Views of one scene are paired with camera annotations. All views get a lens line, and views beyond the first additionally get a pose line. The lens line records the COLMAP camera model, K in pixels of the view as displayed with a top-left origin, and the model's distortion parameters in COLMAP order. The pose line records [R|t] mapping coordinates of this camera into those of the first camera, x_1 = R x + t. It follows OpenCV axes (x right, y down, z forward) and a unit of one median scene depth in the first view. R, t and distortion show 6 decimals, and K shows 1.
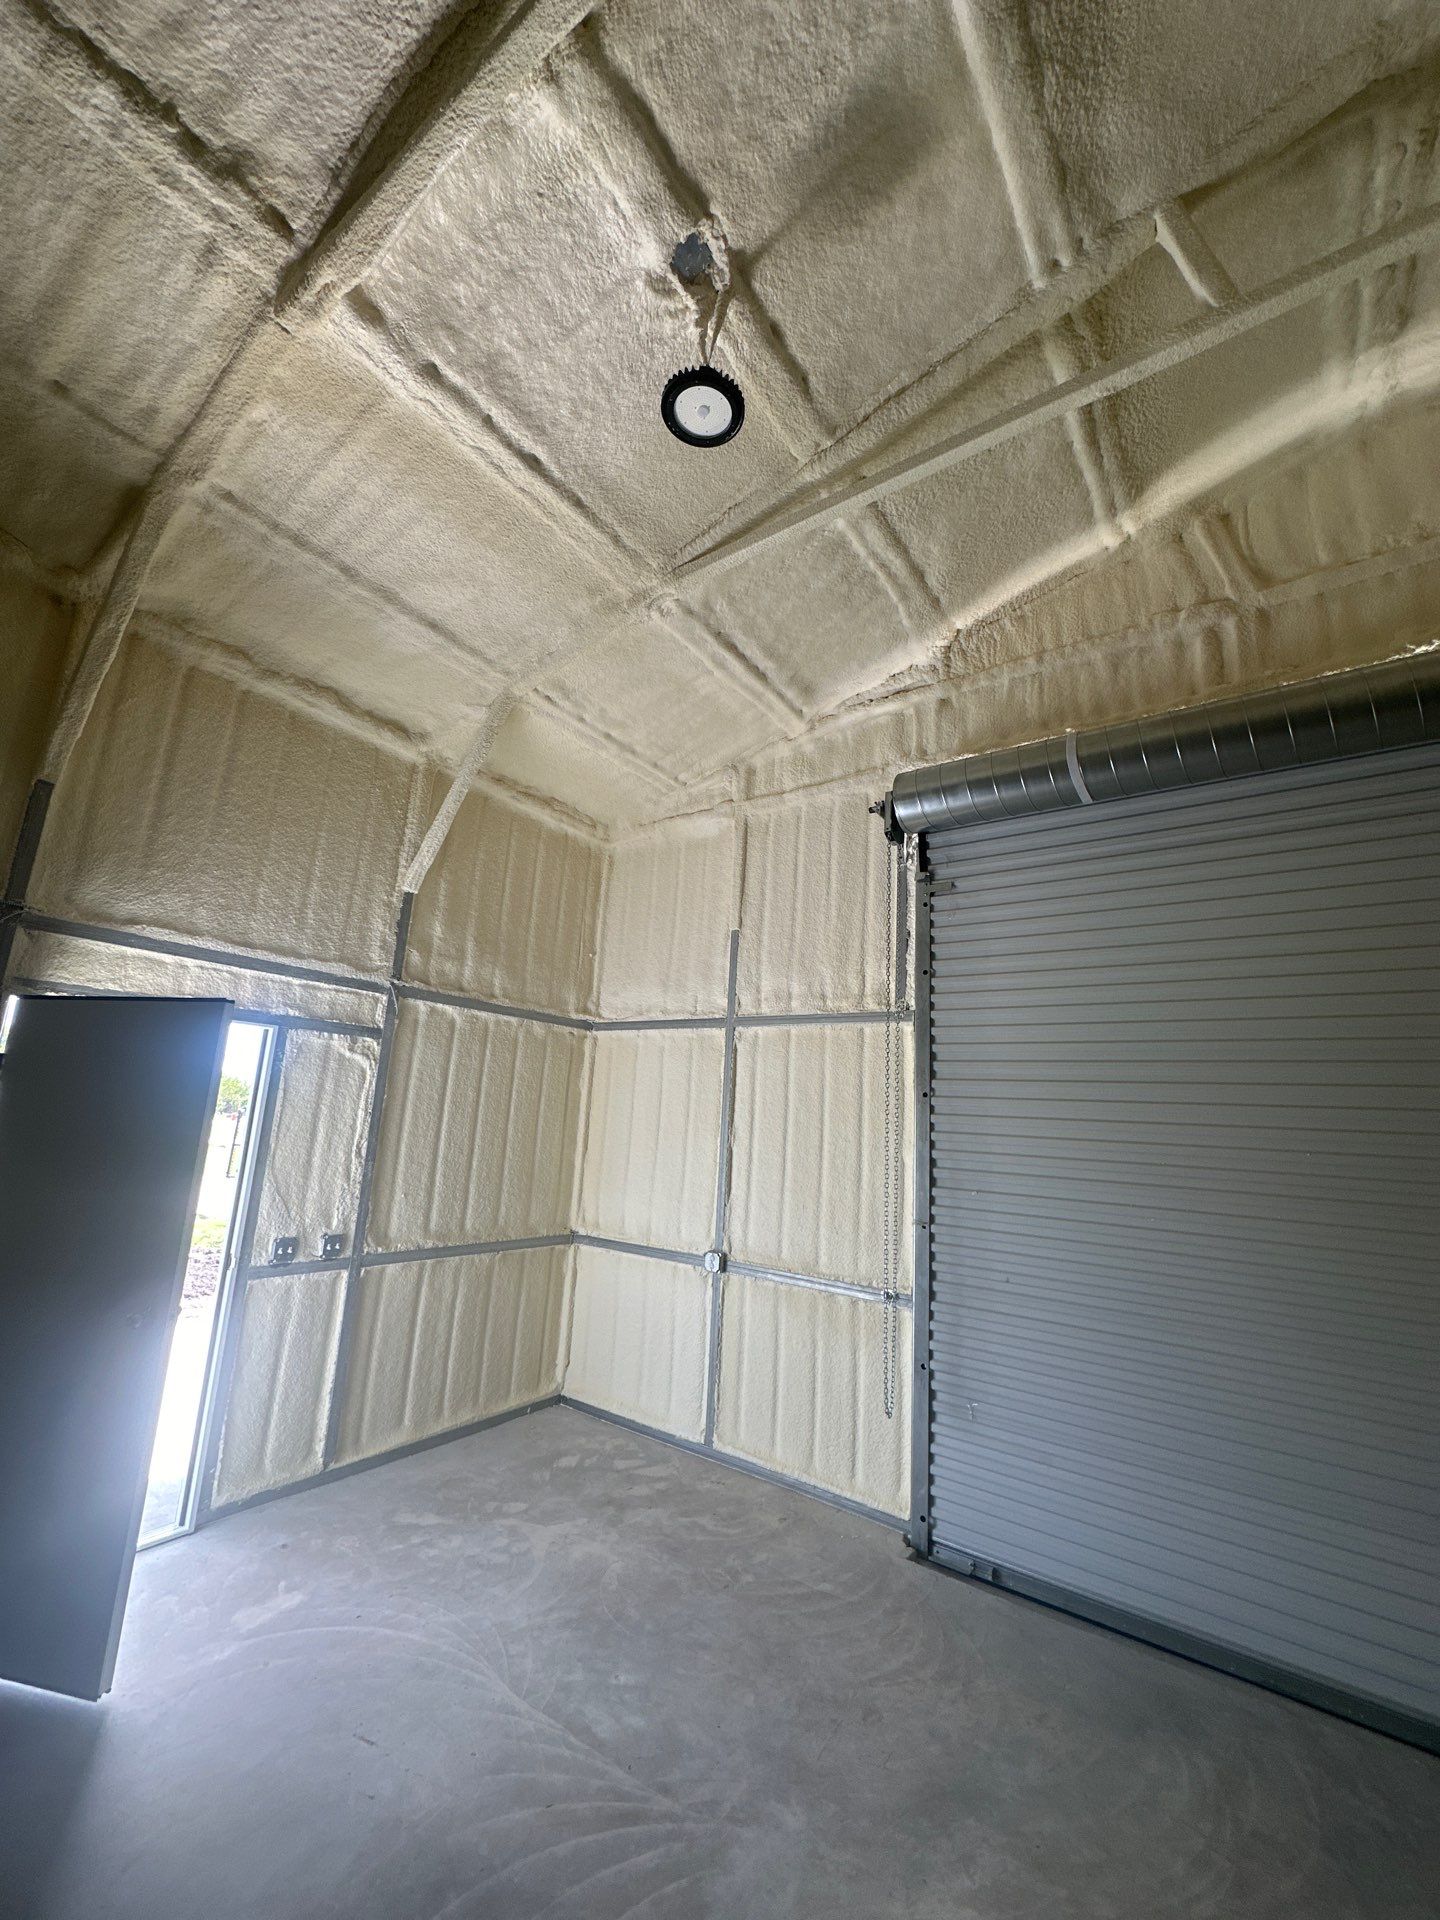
lens RADIAL K [[764.3, 0, 722.4], [0, 764.3, 961.4], [0, 0, 1]] dist [-0.003399, 0.000638]
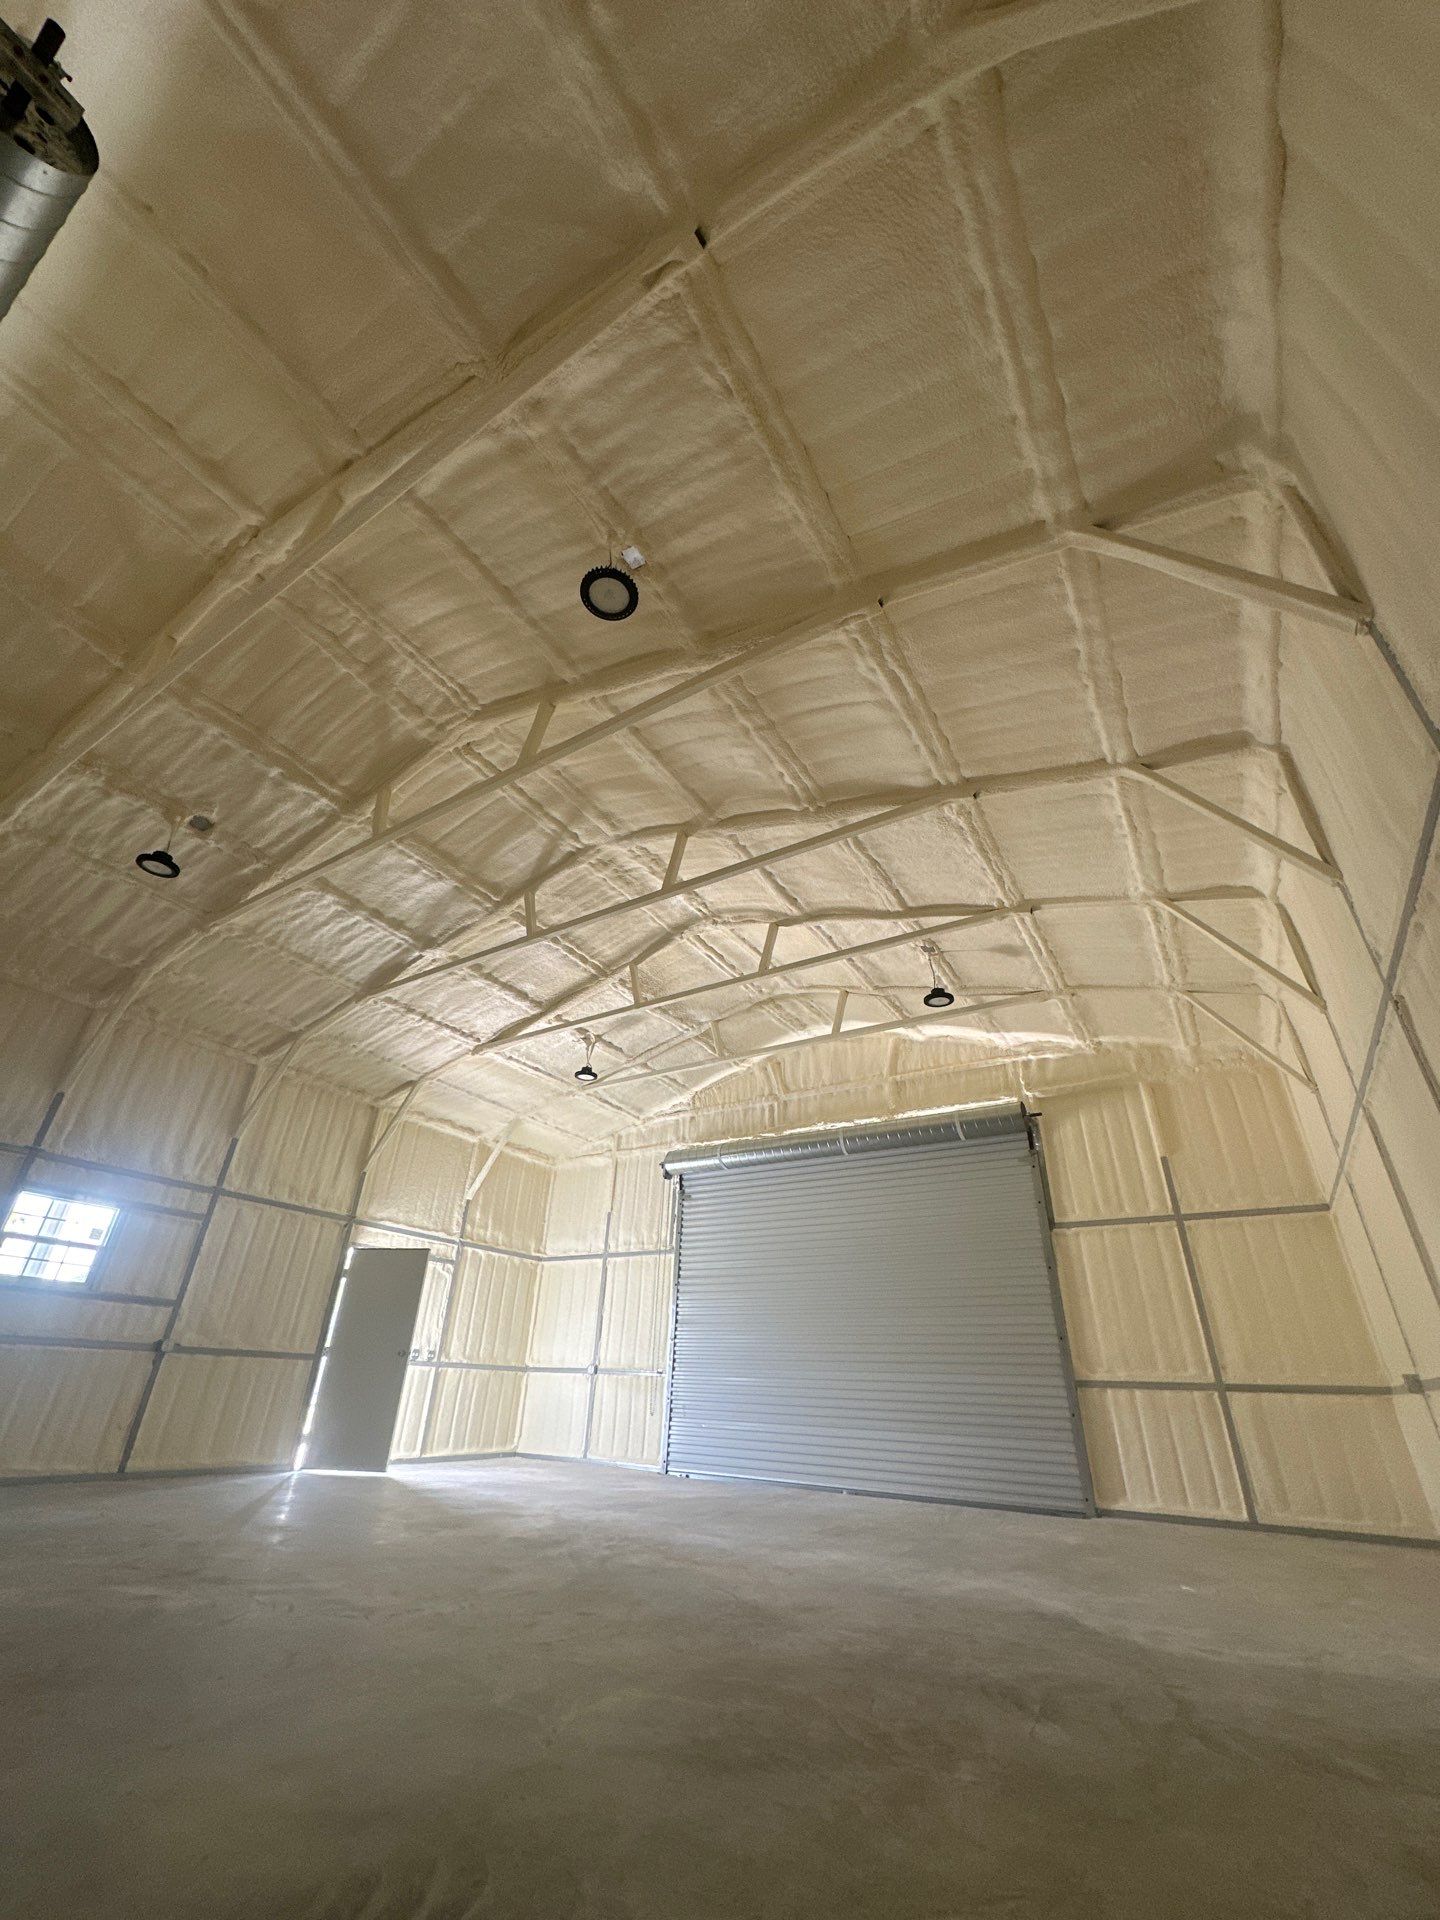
lens RADIAL K [[764.3, 0, 722.4], [0, 764.3, 961.4], [0, 0, 1]] dist [-0.003399, 0.000638]
pose [[0.997895, 0.009655, 0.064120, 0.234566], [0.009519, 0.956327, -0.292145, -0.102643], [-0.064140, 0.292141, 0.954222, -1.640172]]
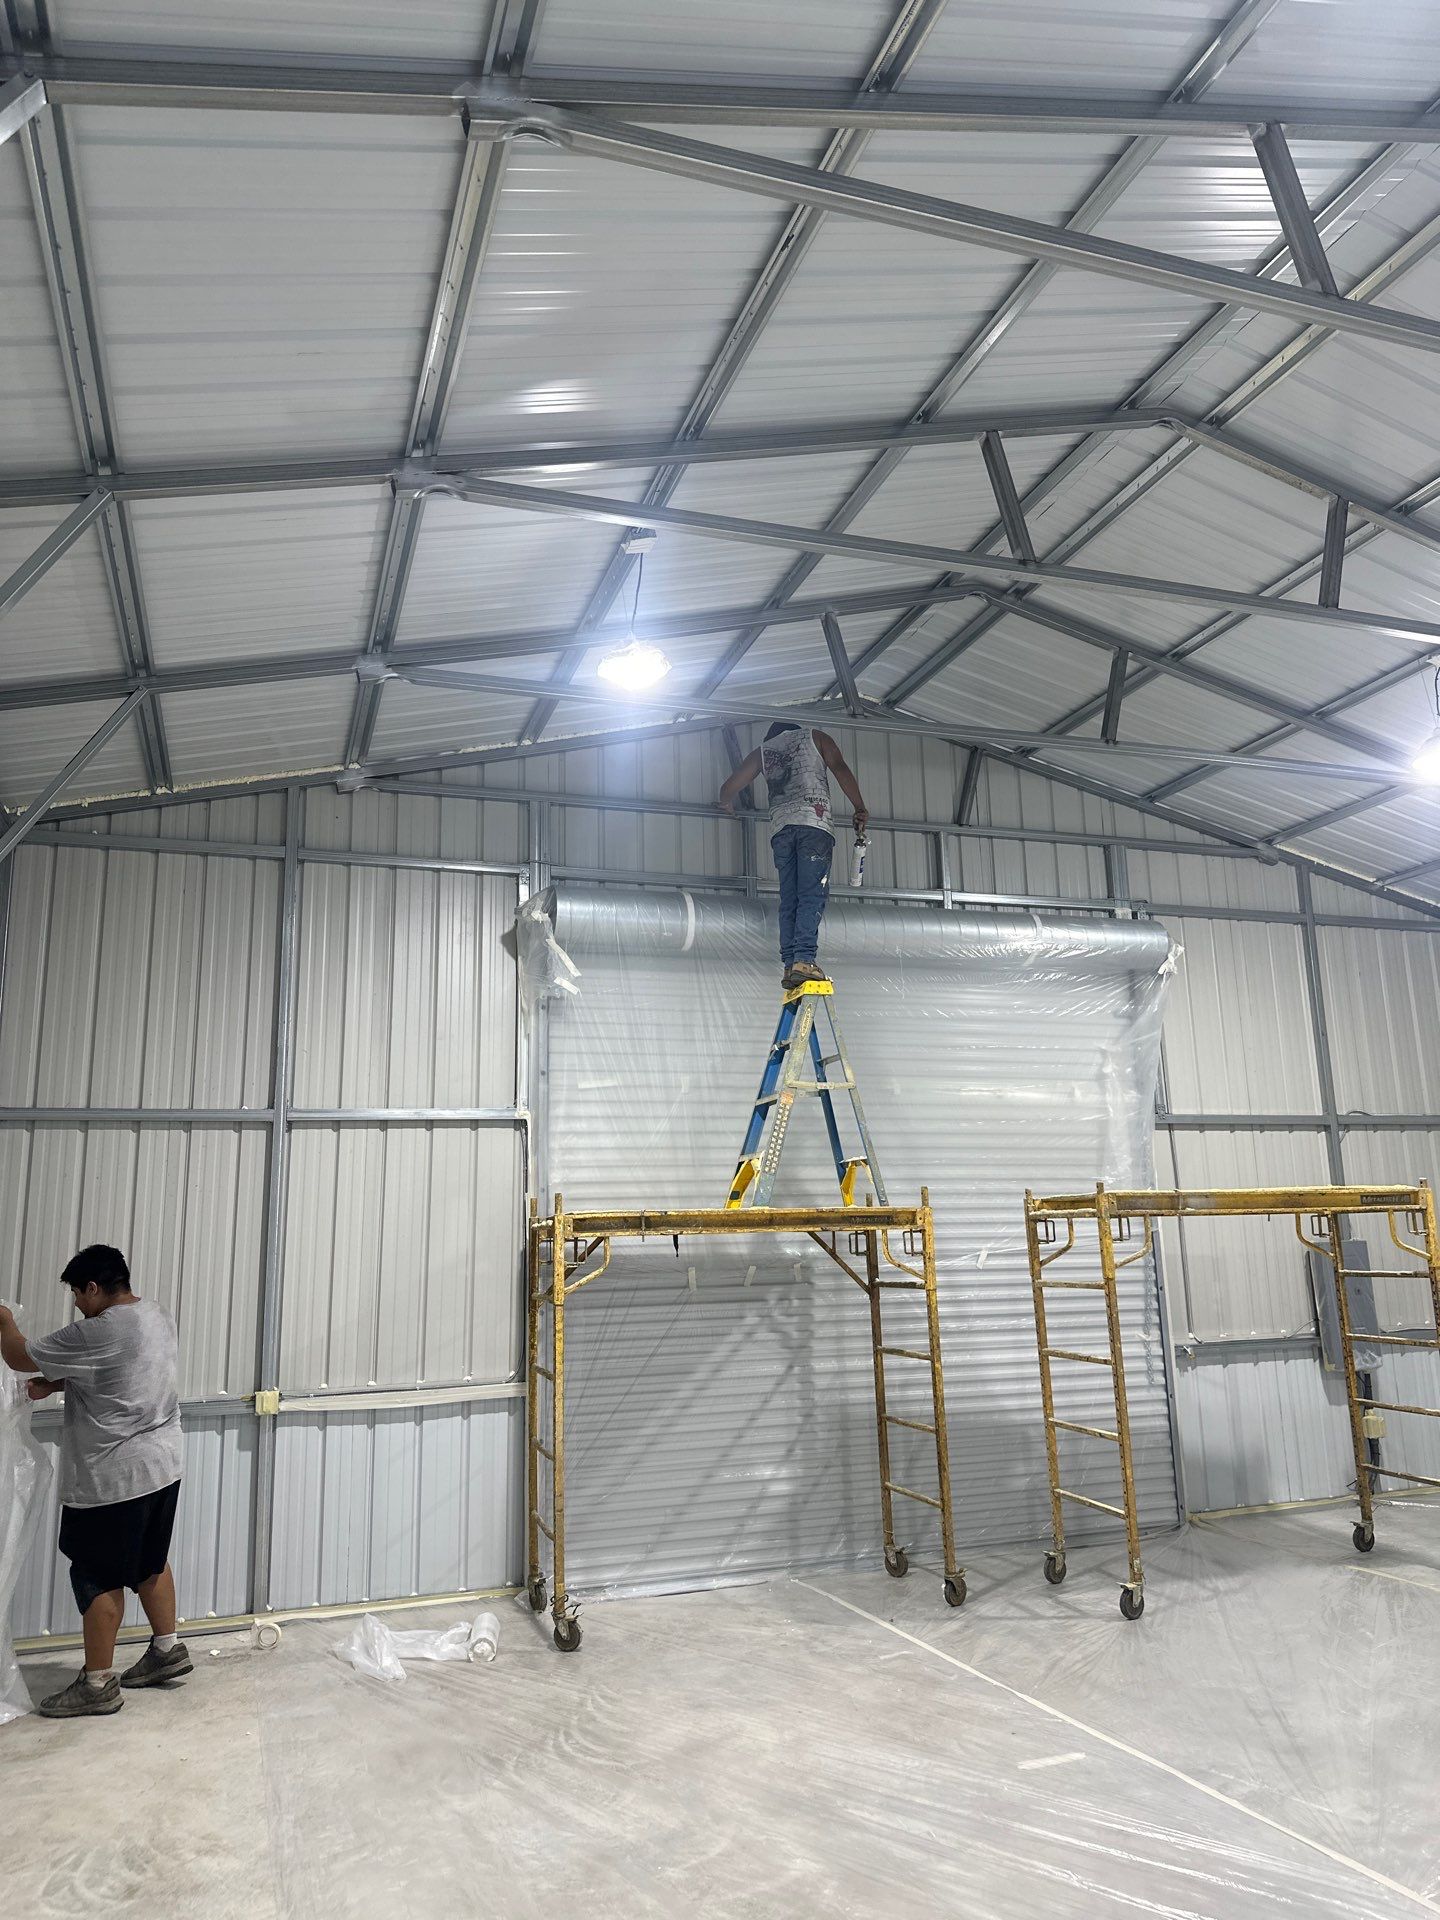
lens RADIAL K [[1349.6, 0, 728.8], [0, 1349.6, 957.2], [0, 0, 1]] dist [0.051966, -0.061760]
pose [[-0.576174, -0.208540, -0.790275, 1.120924], [0.167812, 0.916118, -0.364097, 0.021422], [0.799914, -0.342401, -0.492848, -0.270572]]
